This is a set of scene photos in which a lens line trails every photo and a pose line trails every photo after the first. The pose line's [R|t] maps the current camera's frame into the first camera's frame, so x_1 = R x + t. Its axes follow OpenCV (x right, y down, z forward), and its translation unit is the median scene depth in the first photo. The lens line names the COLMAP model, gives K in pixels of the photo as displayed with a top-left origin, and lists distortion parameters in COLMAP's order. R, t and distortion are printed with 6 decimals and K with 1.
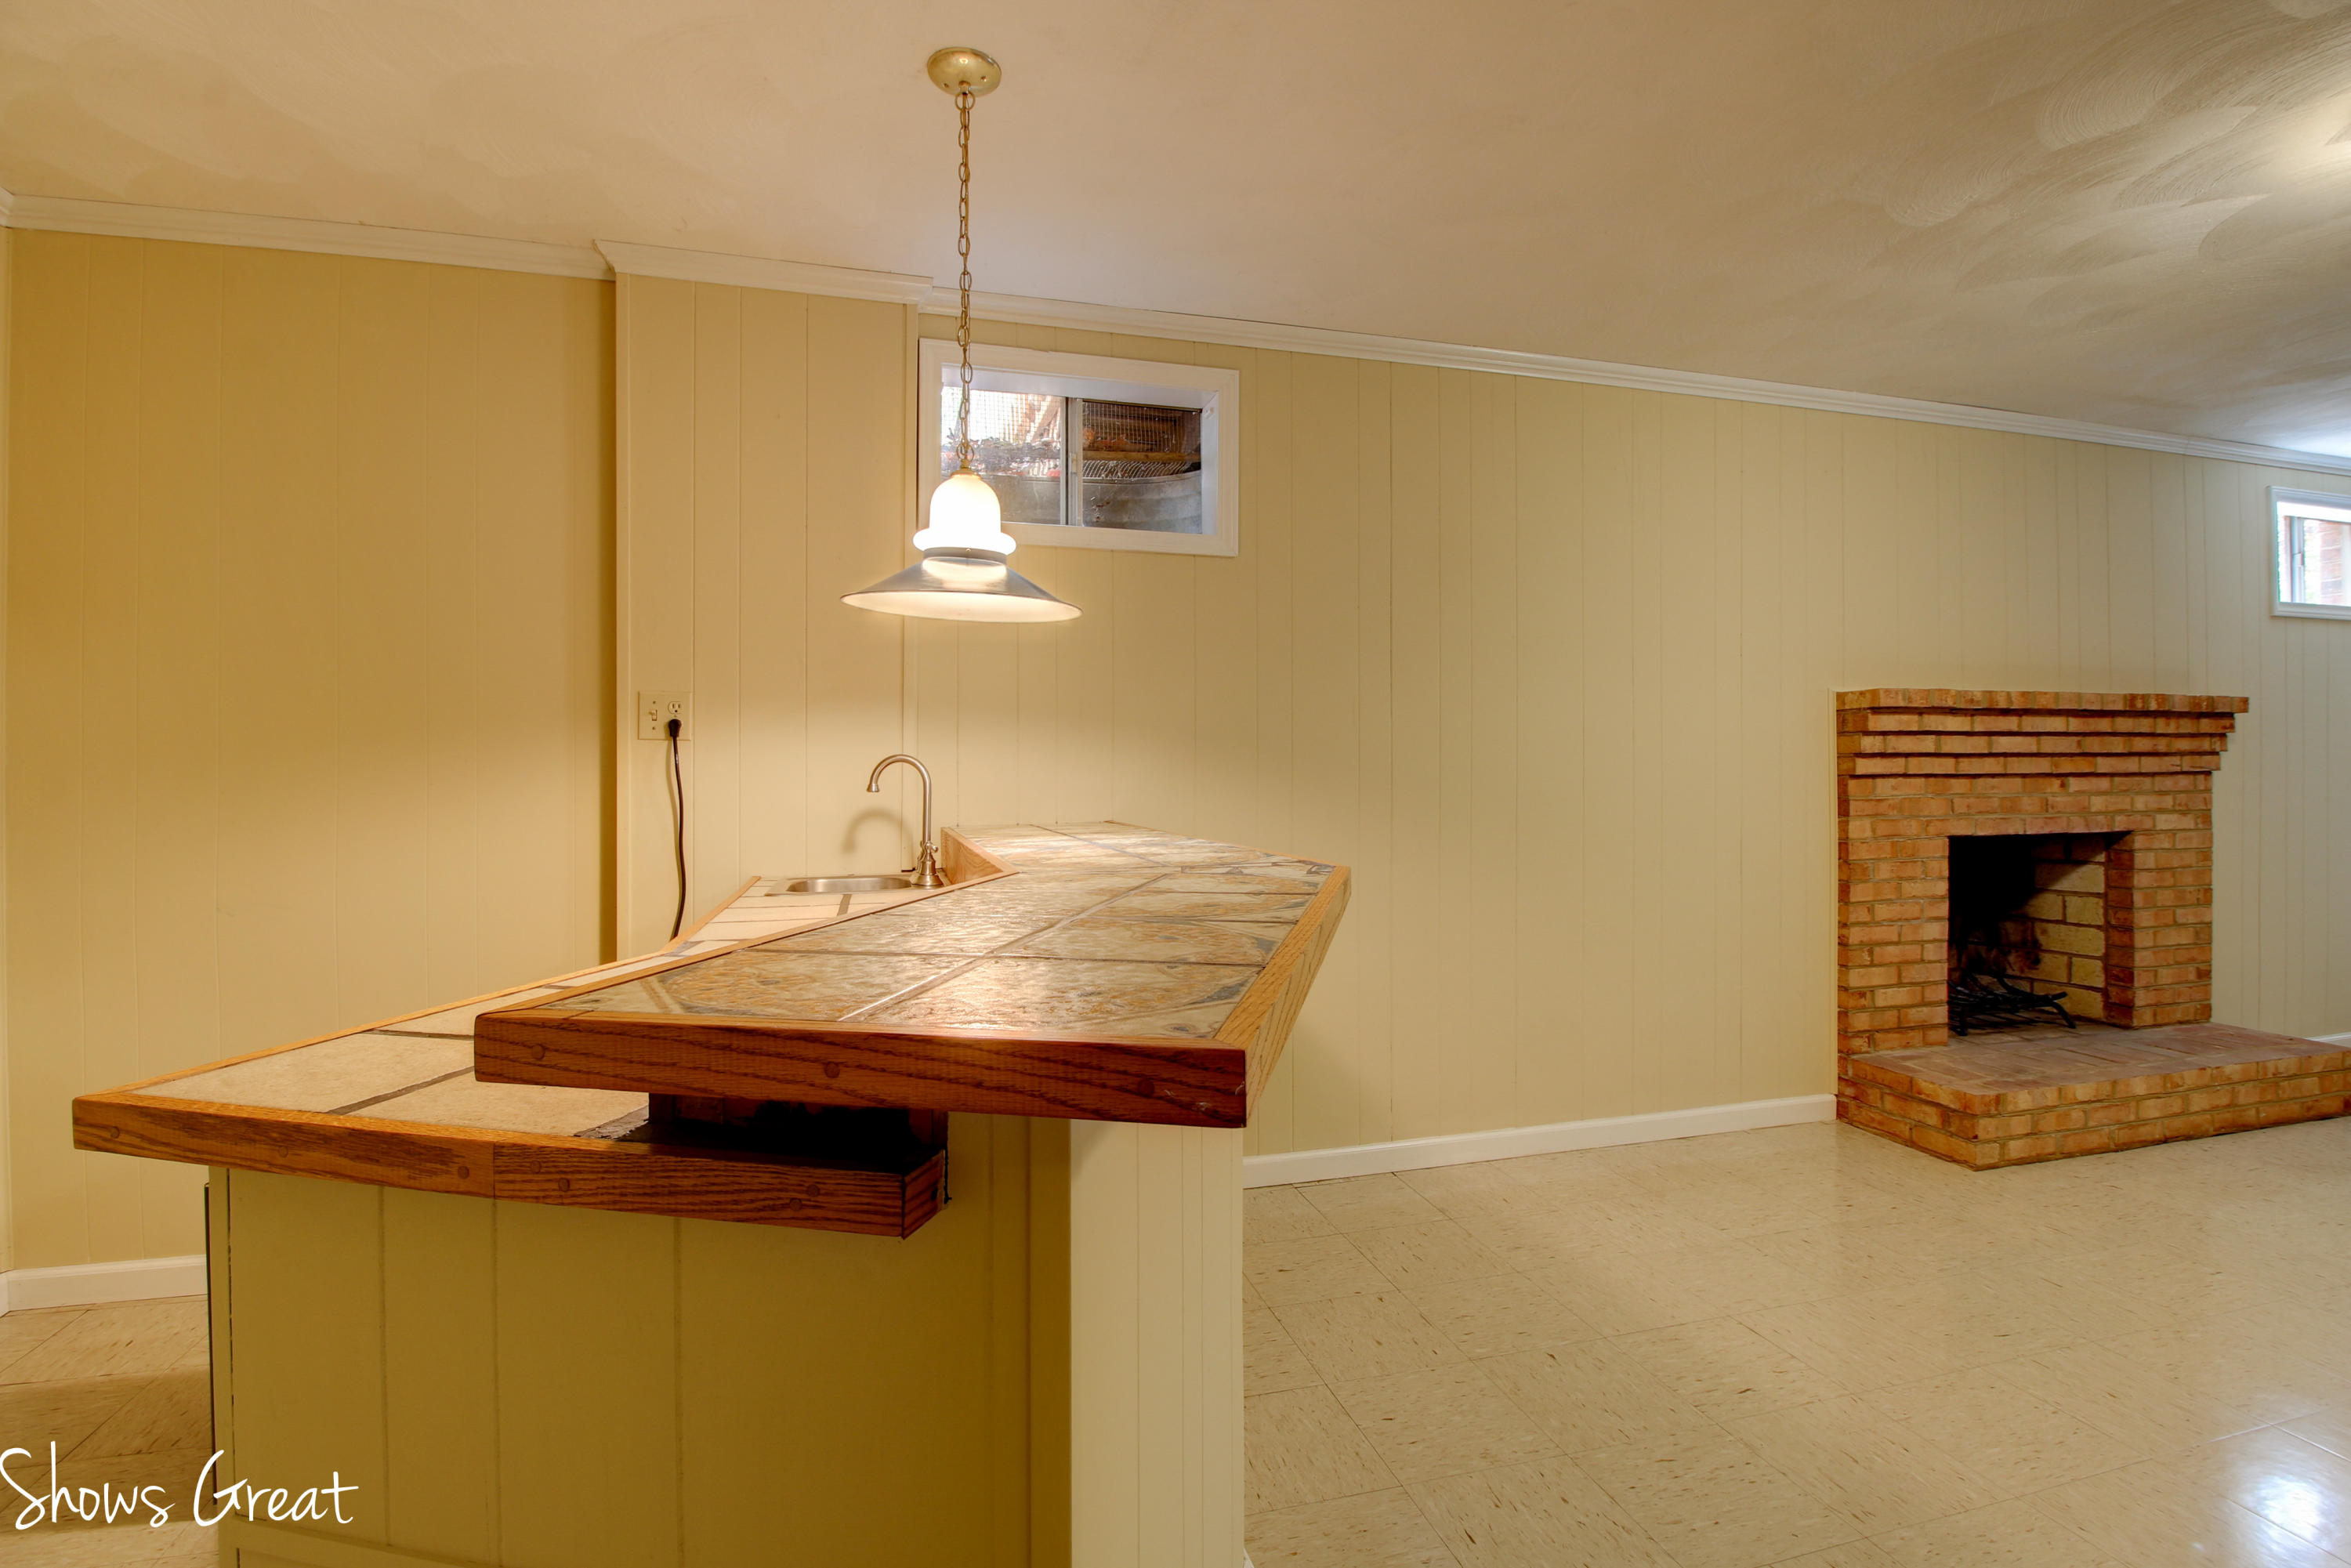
lens RADIAL K [[1084.5, 0, 1185.1], [0, 1084.5, 767.2], [0, 0, 1]] dist [0.001879, -0.014164]
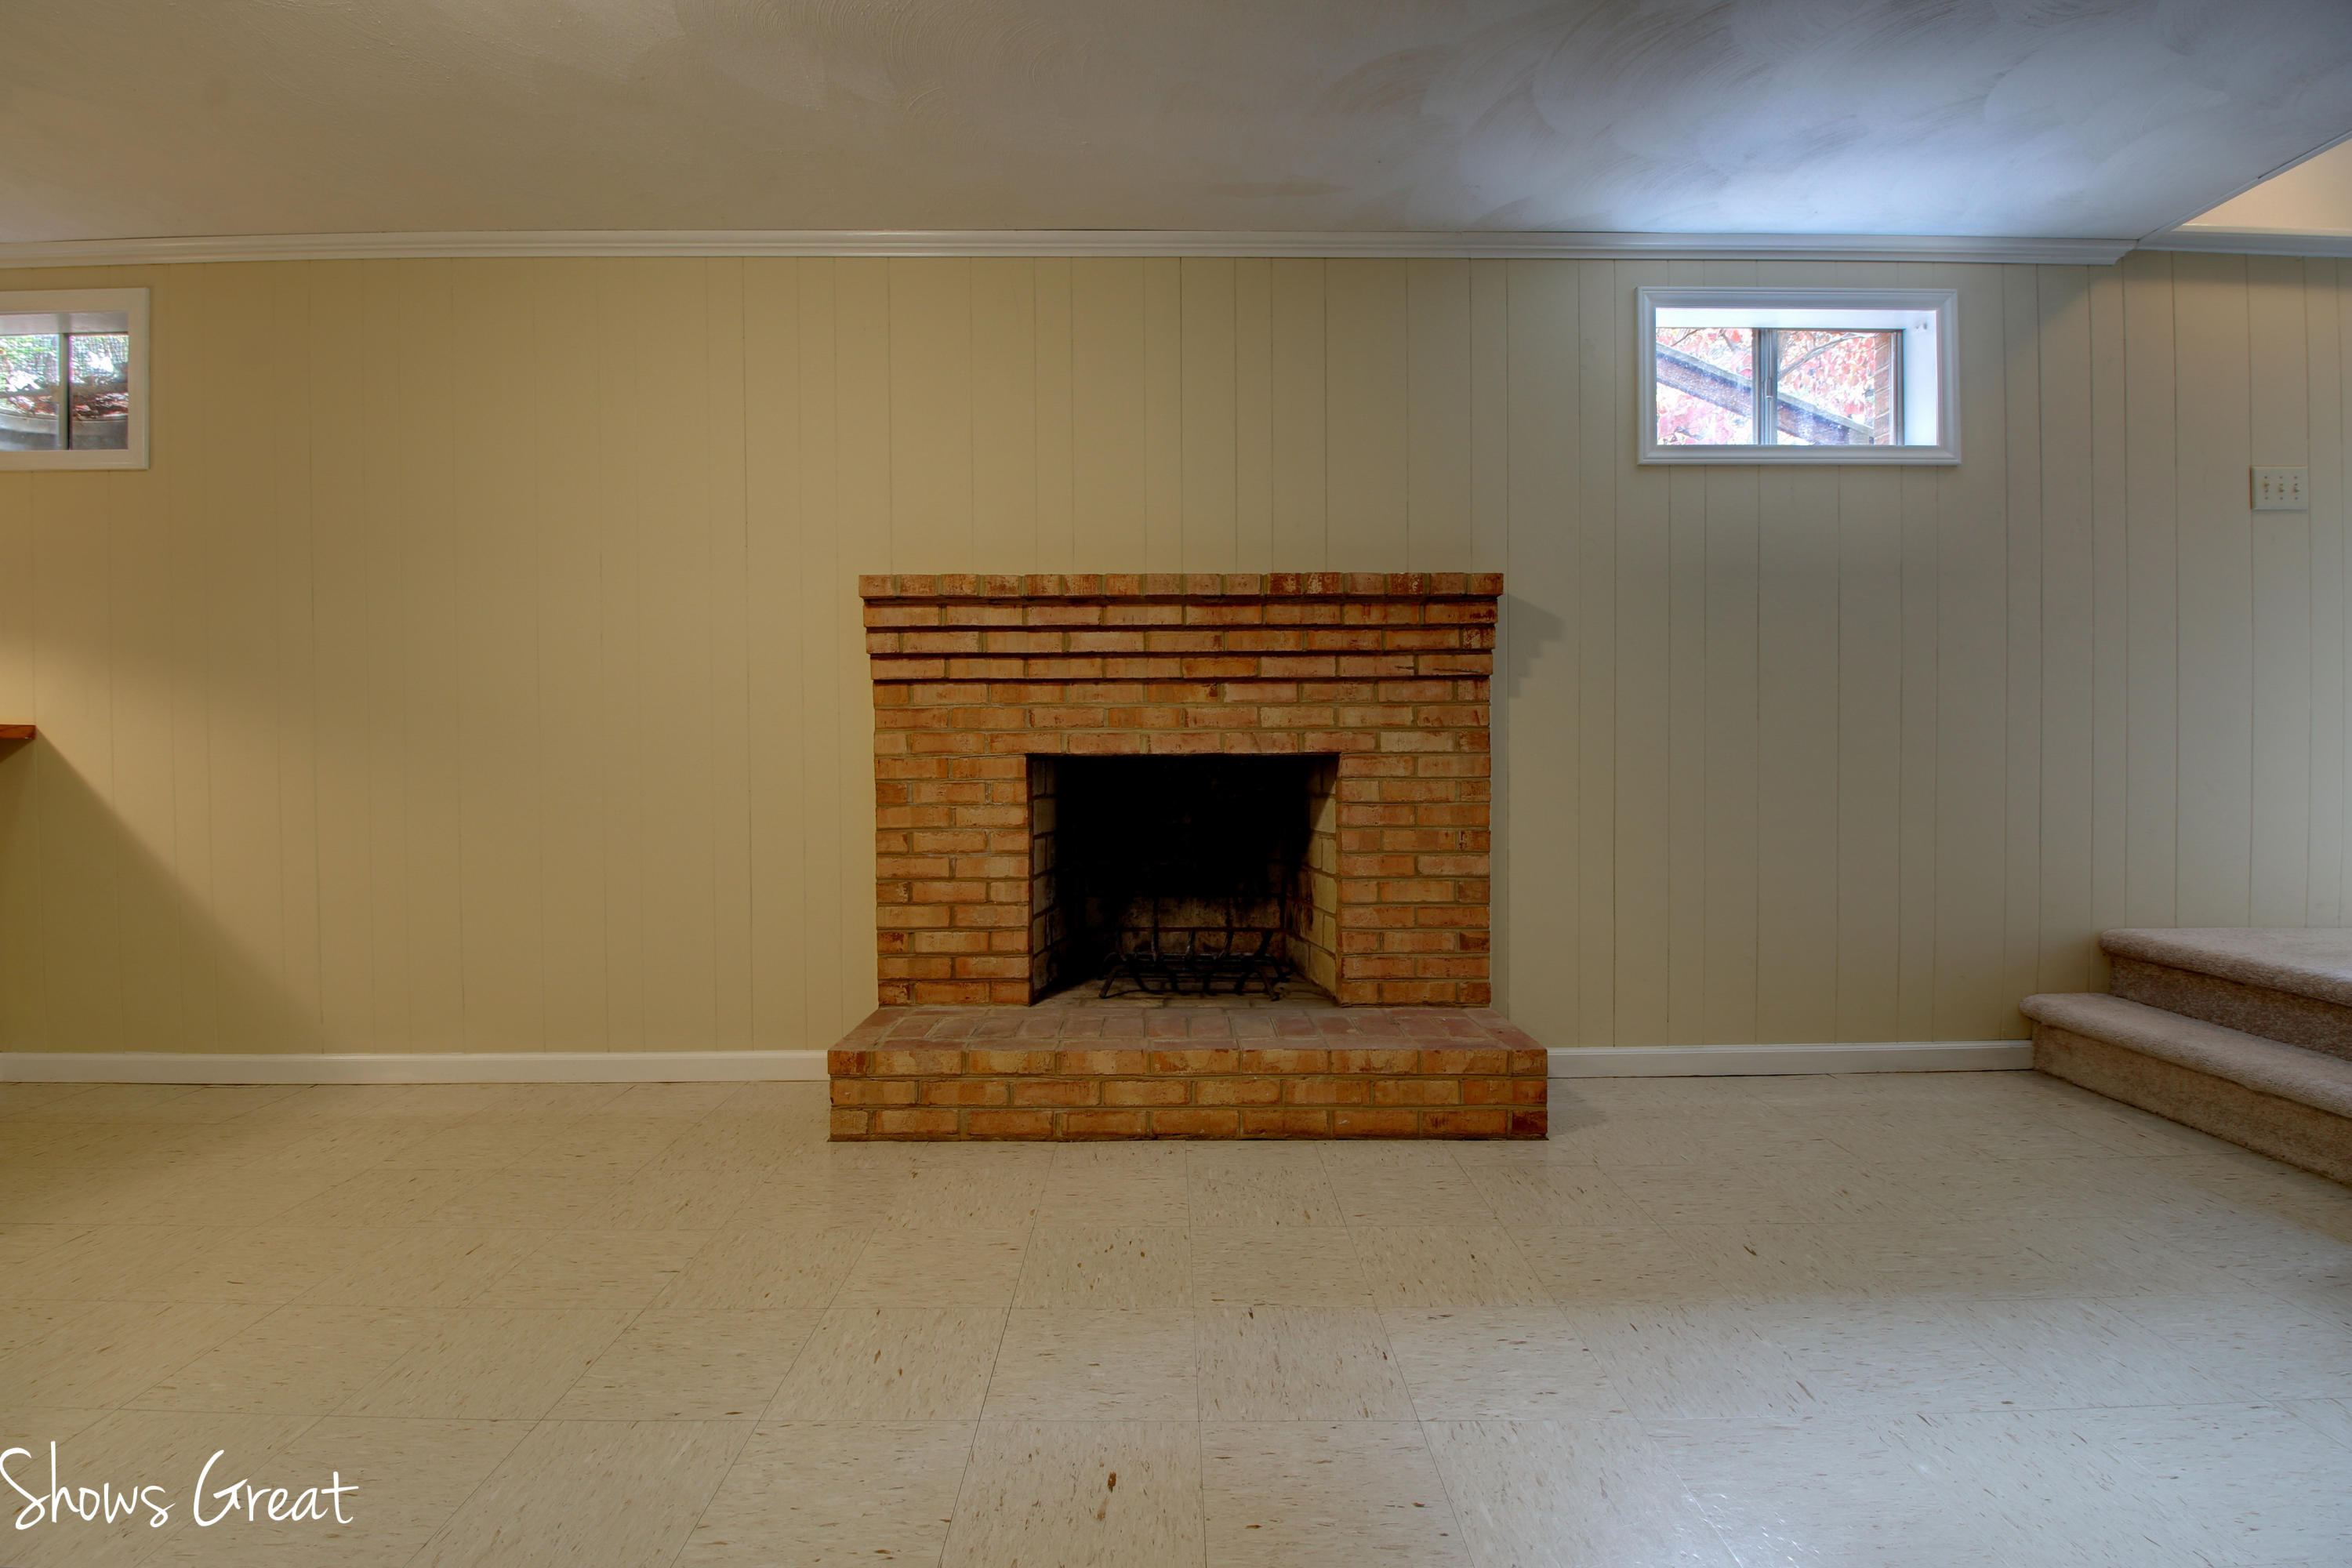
lens RADIAL K [[1085.0, 0, 1185.6], [0, 1085.0, 767.1], [0, 0, 1]] dist [0.001879, -0.014164]
pose [[0.964706, 0.002320, -0.263320, 1.057622], [0.001807, 0.999879, 0.015426, 0.061958], [0.263324, -0.015358, 0.964585, 0.229271]]
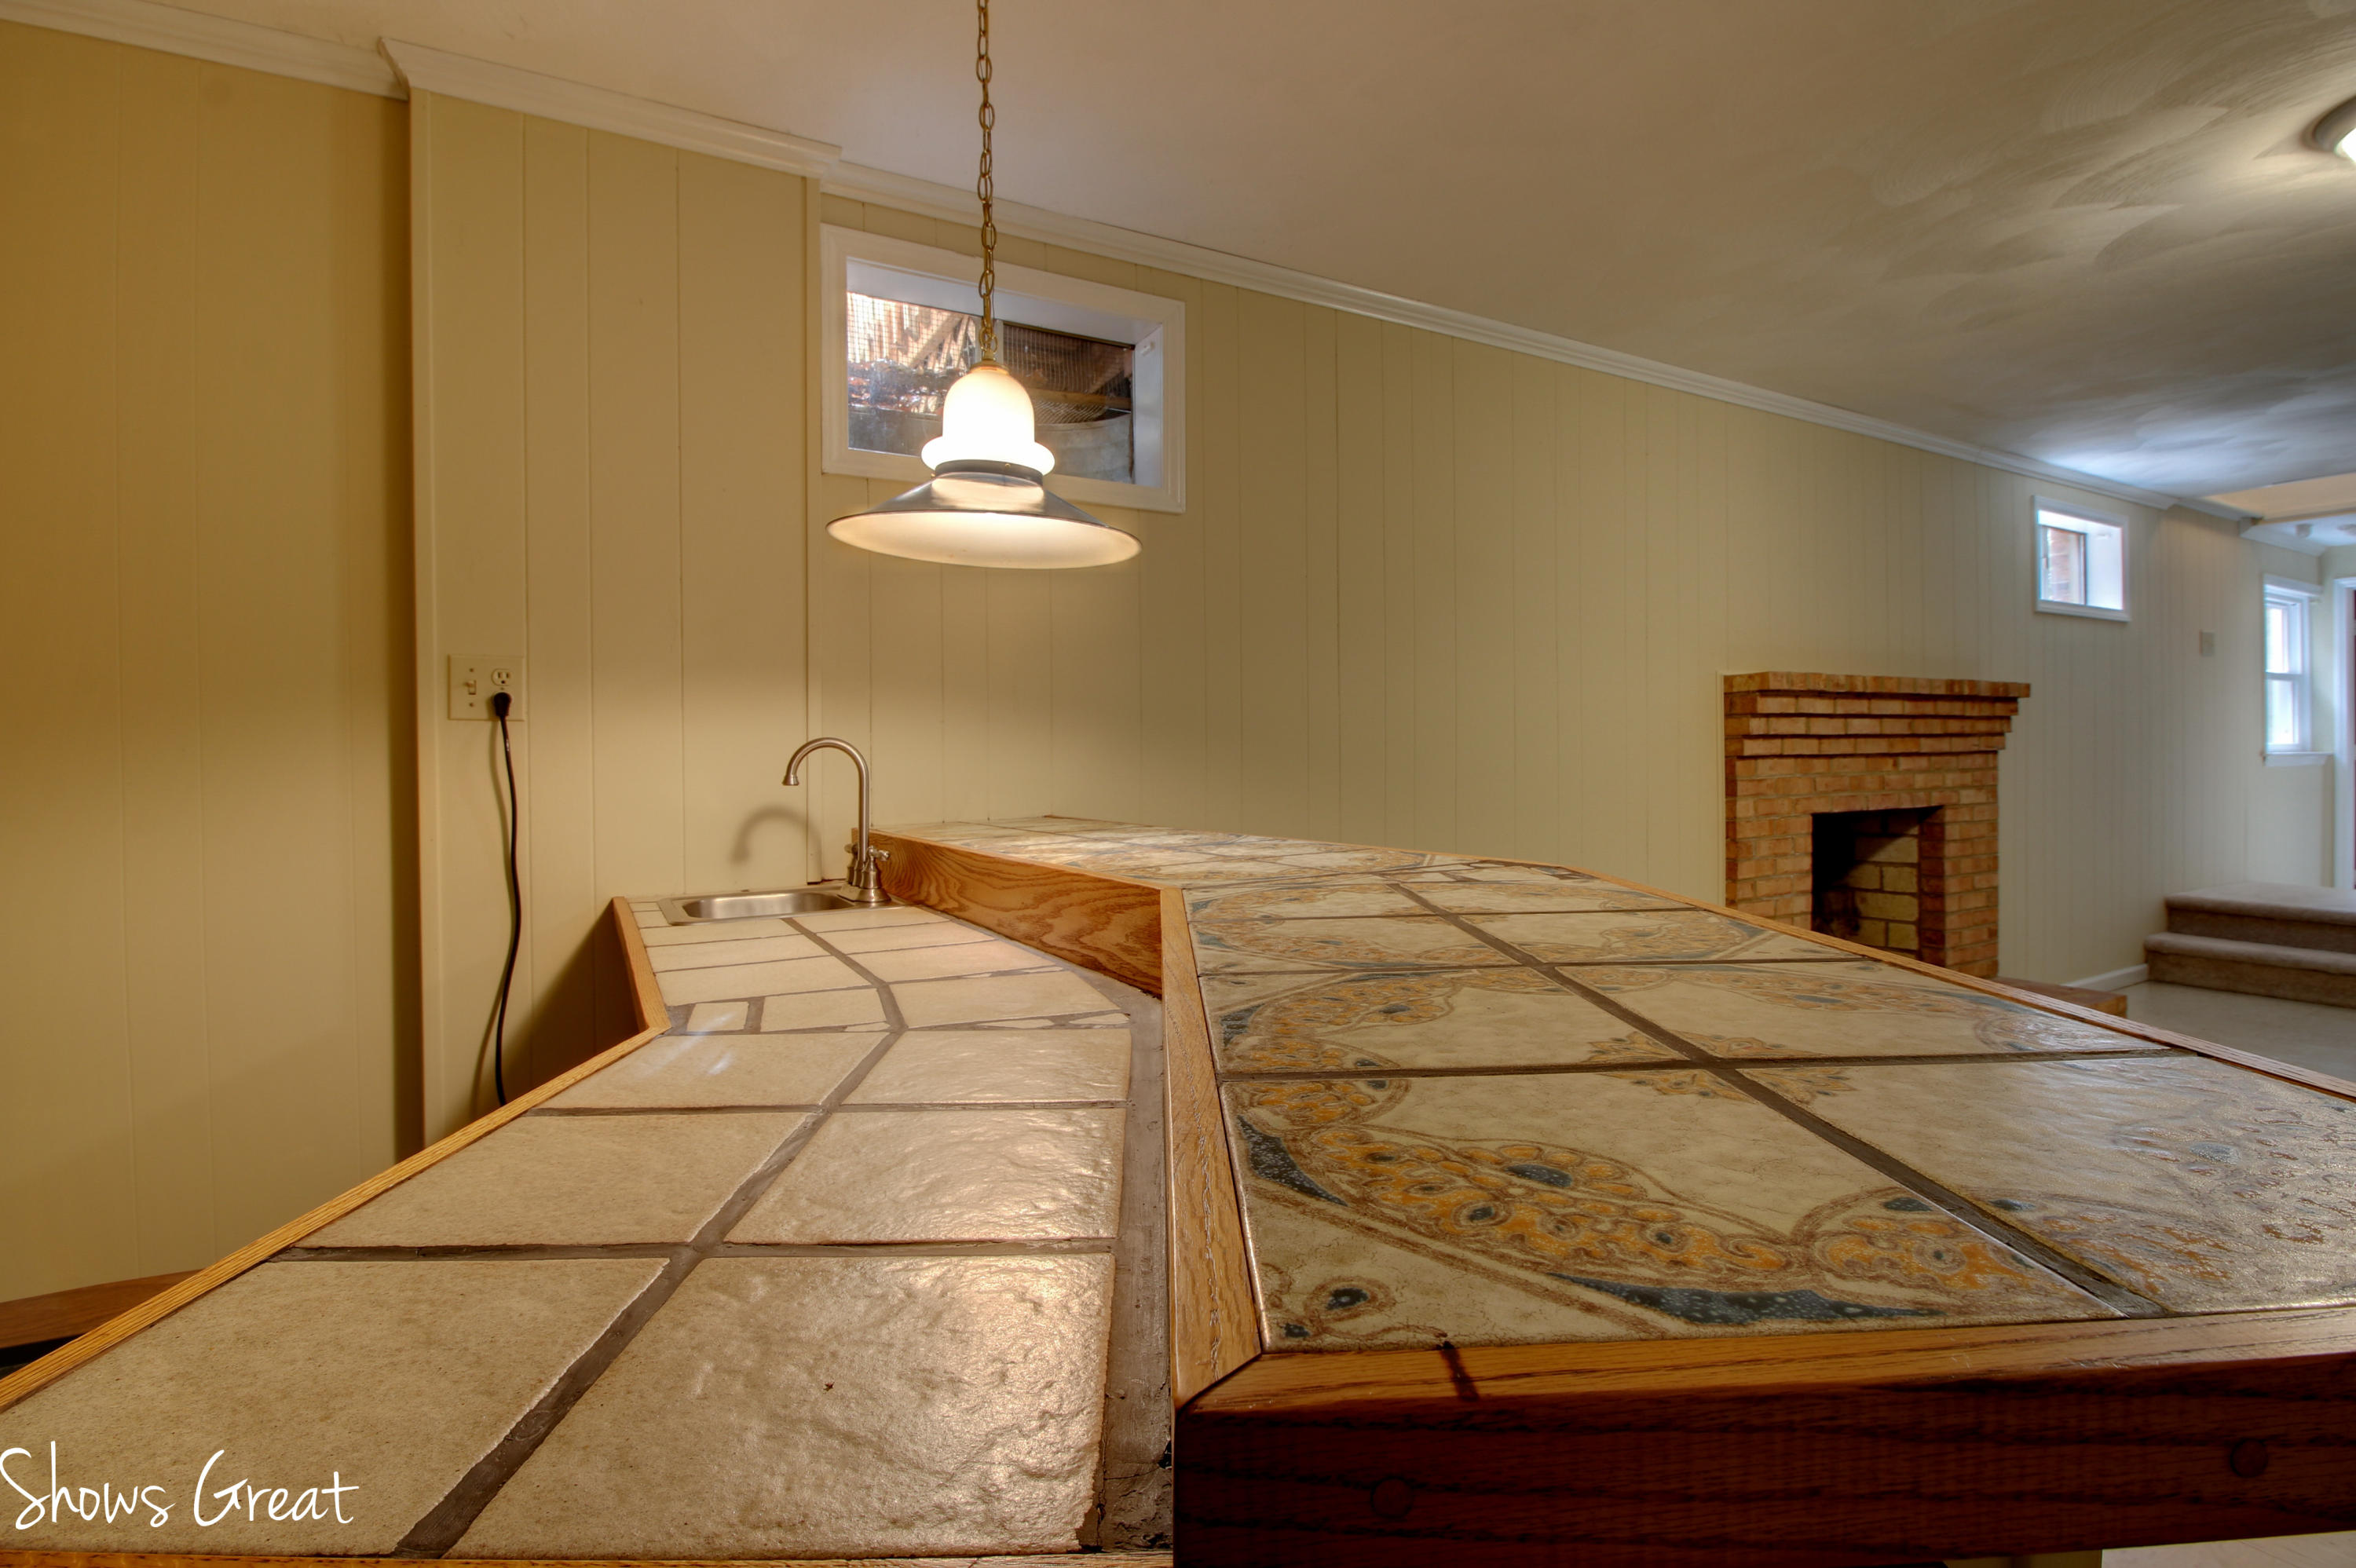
lens RADIAL K [[1086.7, 0, 1187.6], [0, 1086.7, 767.1], [0, 0, 1]] dist [0.001879, -0.014164]
pose [[0.973504, -0.010752, 0.228415, -0.126934], [0.008644, 0.999910, 0.010226, 0.002554], [-0.228504, -0.007980, 0.973510, 0.113297]]
